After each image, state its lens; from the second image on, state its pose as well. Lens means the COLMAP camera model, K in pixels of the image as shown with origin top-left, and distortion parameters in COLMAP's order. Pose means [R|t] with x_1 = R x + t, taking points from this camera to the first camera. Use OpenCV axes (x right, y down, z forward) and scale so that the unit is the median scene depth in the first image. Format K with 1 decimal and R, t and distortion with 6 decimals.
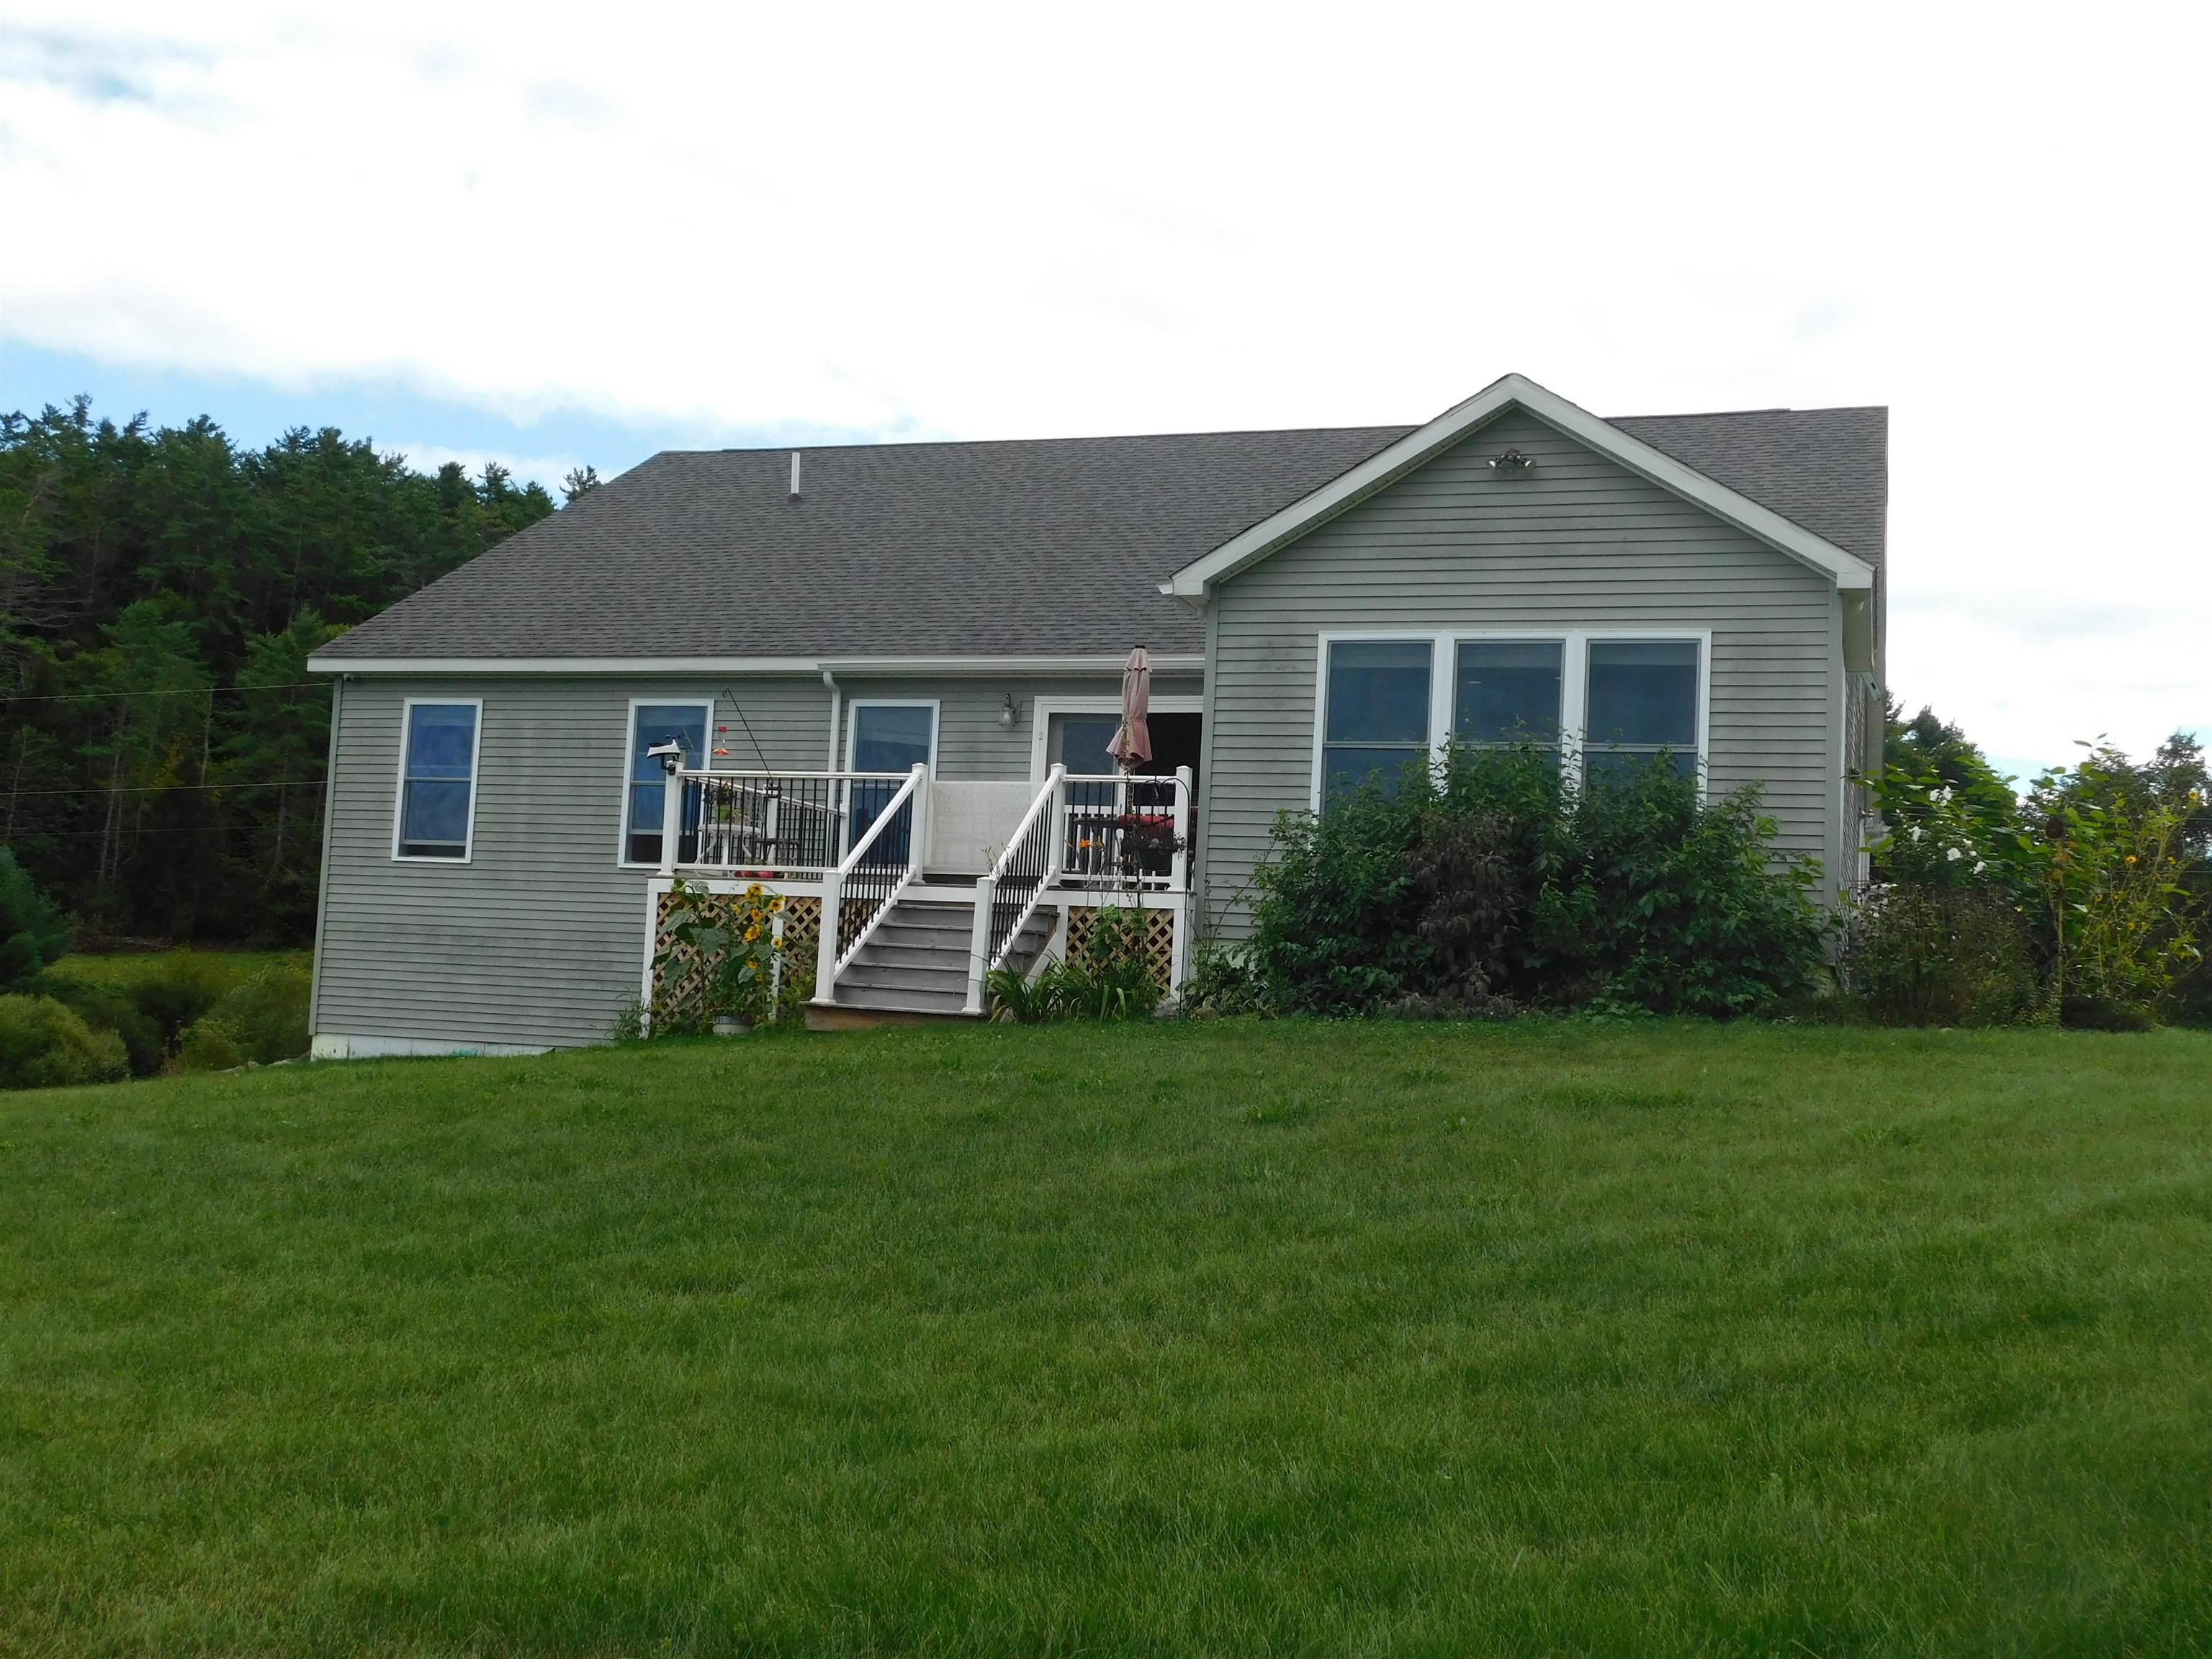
lens RADIAL K [[2298.4, 0, 1103.5], [0, 2298.4, 835.5], [0, 0, 1]] dist [-0.016321, 0.000000]
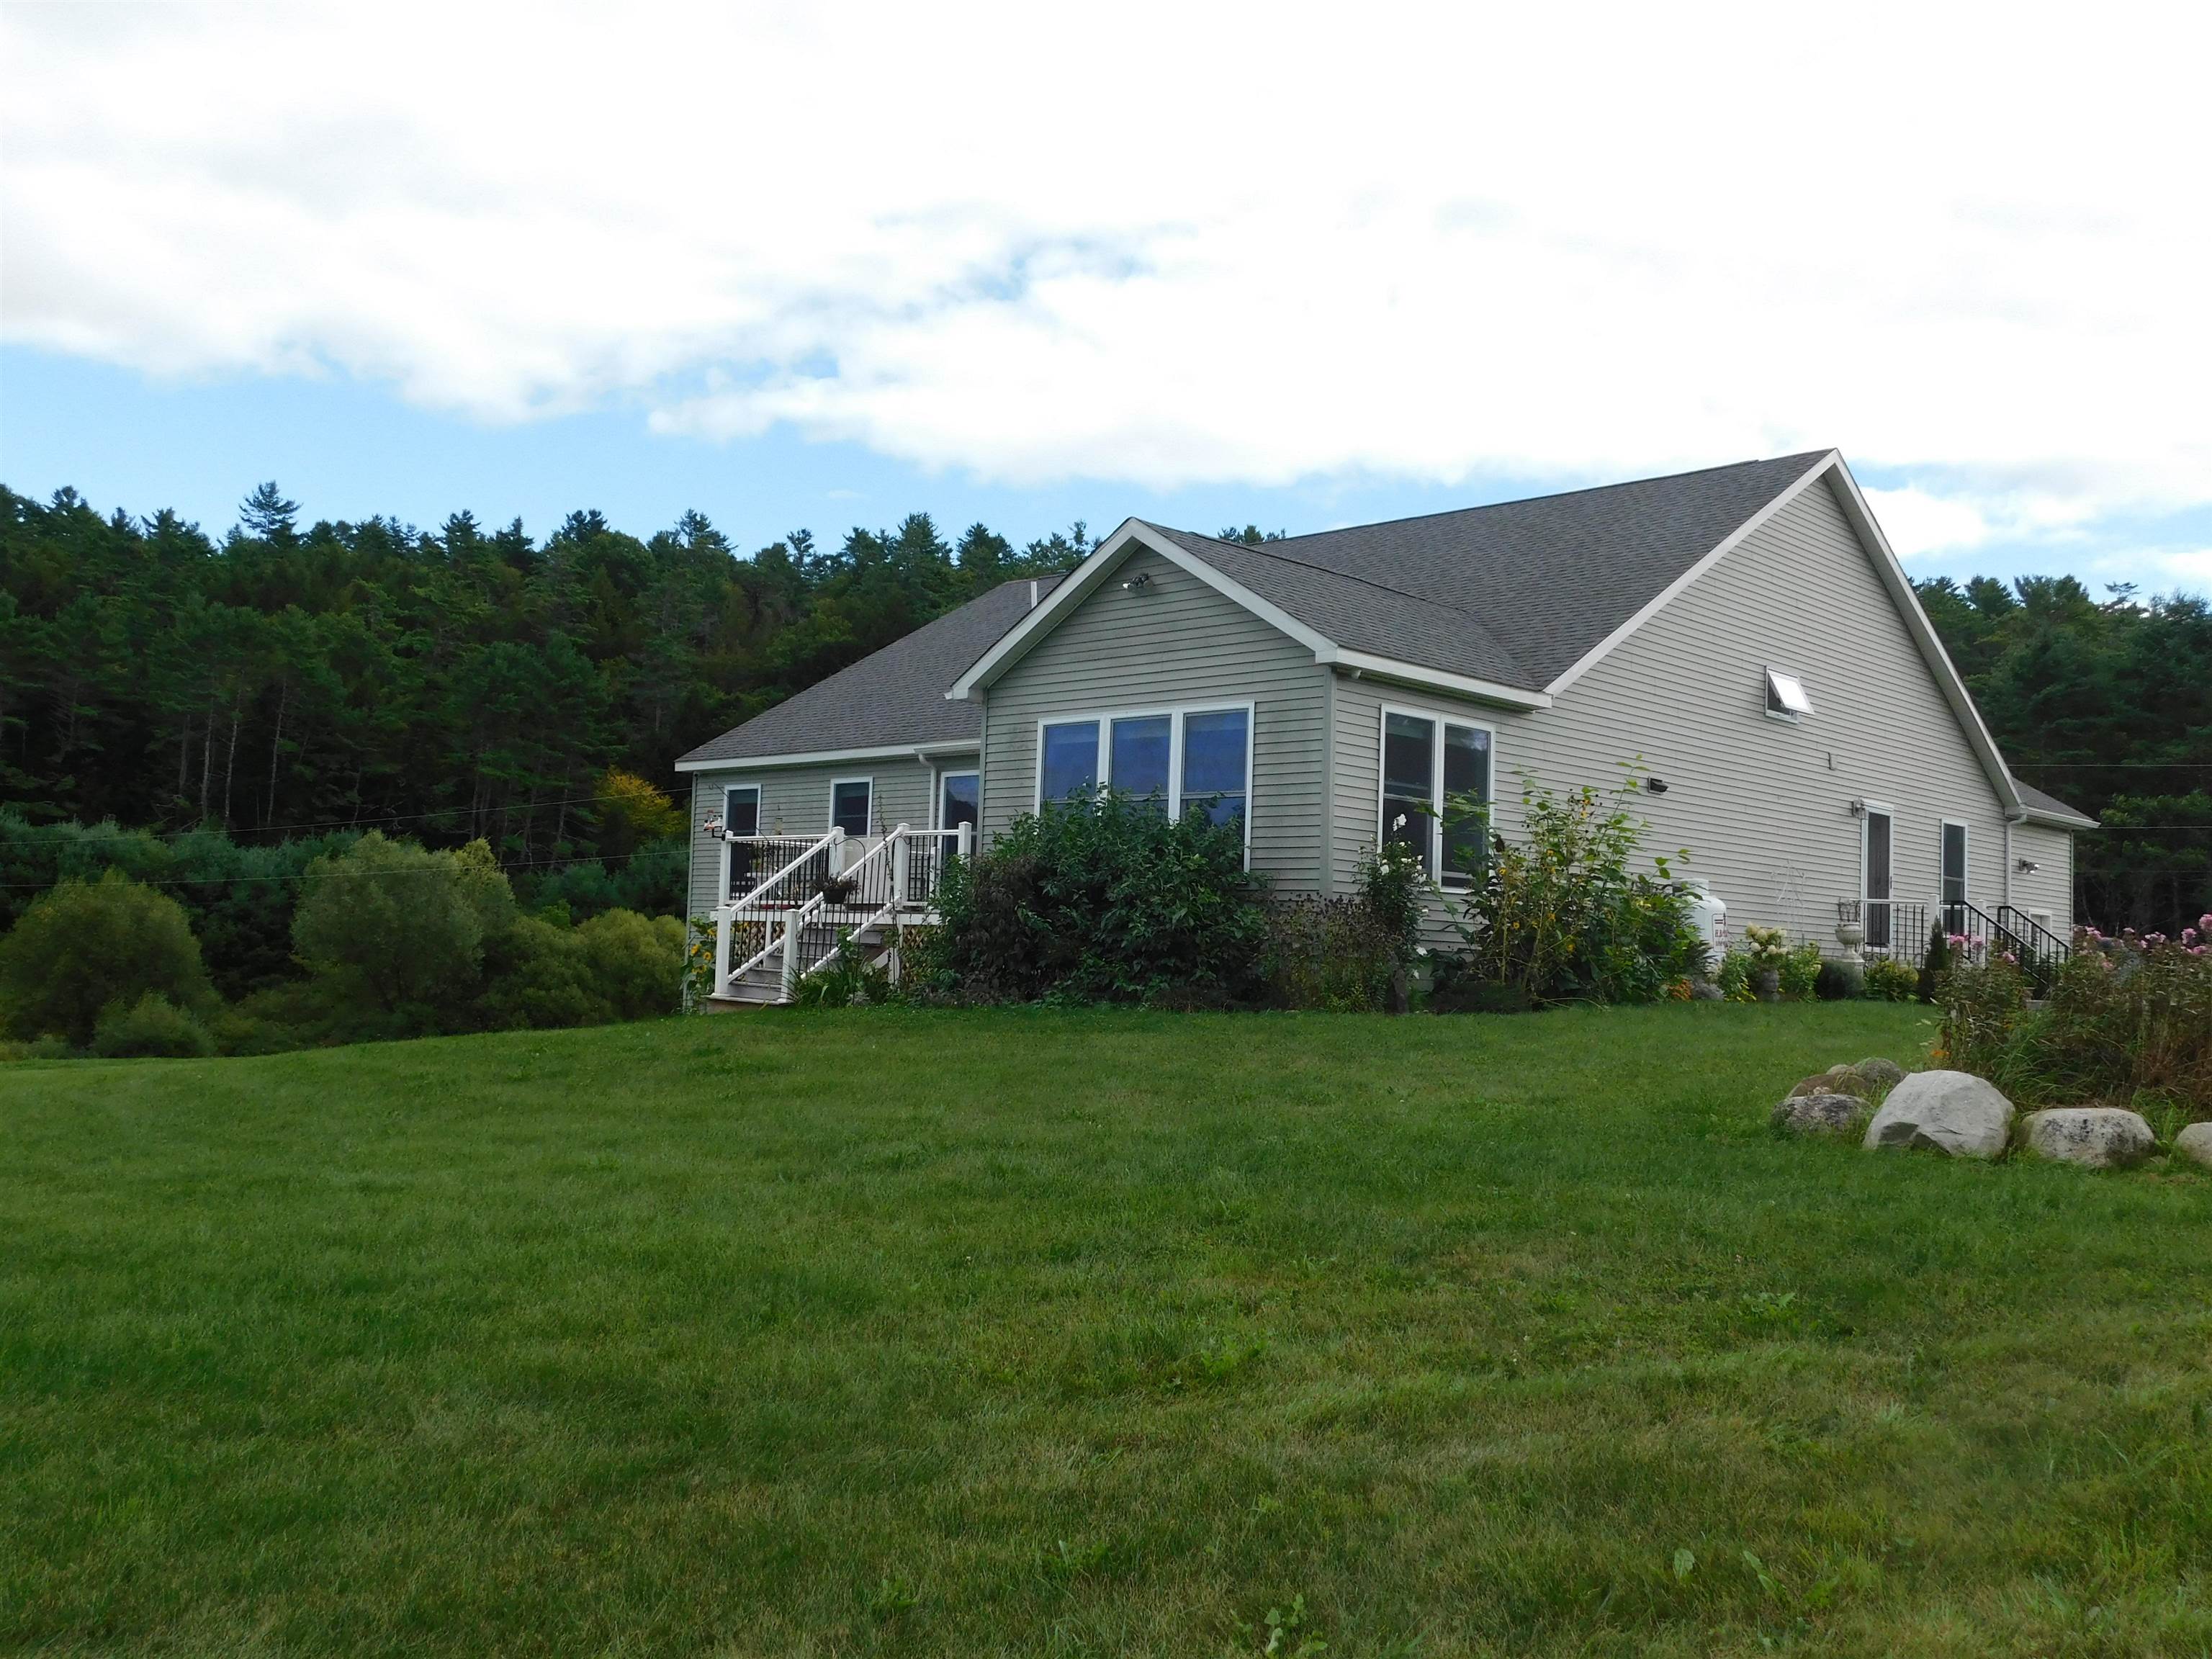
lens RADIAL K [[1963.0, 0, 1106.3], [0, 1963.0, 820.1], [0, 0, 1]] dist [-0.002564, -0.000739]
pose [[0.899253, -0.052151, -0.434310, 0.623942], [0.050441, 0.998607, -0.015471, -0.008598], [0.434511, -0.007995, 0.900631, -0.030773]]
